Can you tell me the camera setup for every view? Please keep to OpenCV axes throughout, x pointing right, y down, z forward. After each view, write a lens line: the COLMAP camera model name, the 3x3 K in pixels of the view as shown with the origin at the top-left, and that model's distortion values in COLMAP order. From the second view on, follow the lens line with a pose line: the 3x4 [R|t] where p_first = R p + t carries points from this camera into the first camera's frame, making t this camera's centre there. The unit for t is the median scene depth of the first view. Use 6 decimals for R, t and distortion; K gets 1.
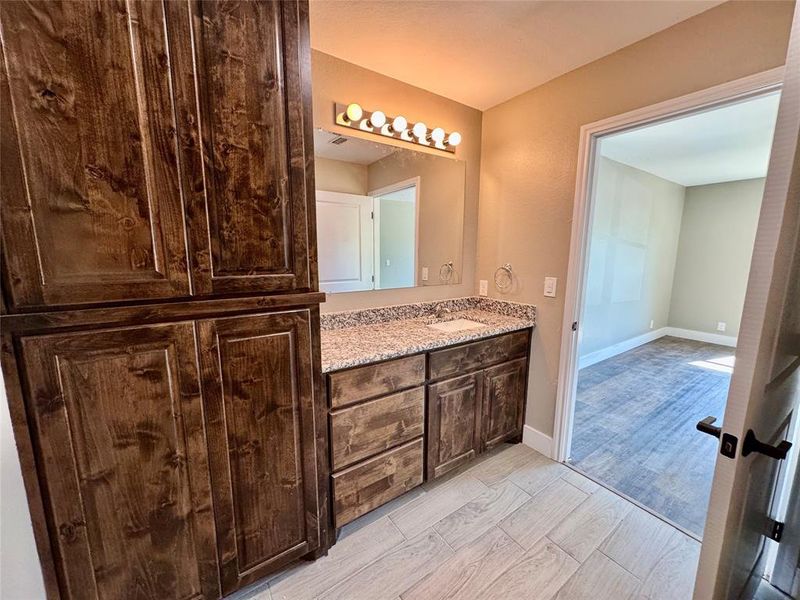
lens RADIAL K [[318.0, 0, 401.0], [0, 318.0, 300.4], [0, 0, 1]] dist [0.000496, -0.000375]
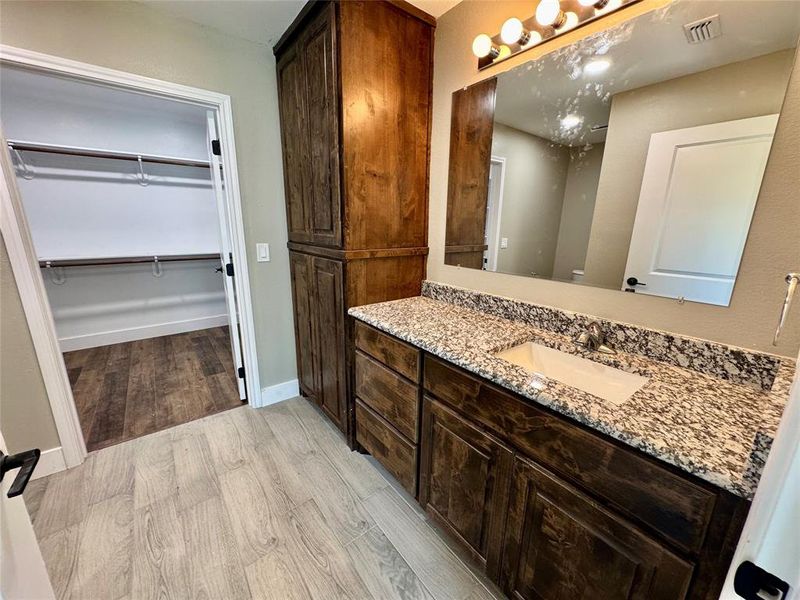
lens RADIAL K [[318.0, 0, 401.0], [0, 318.0, 300.4], [0, 0, 1]] dist [0.000496, -0.000375]
pose [[0.058543, 0.232733, -0.970777, 0.719187], [-0.168644, 0.960774, 0.220165, -0.105613], [0.983937, 0.150826, 0.095495, 0.757144]]
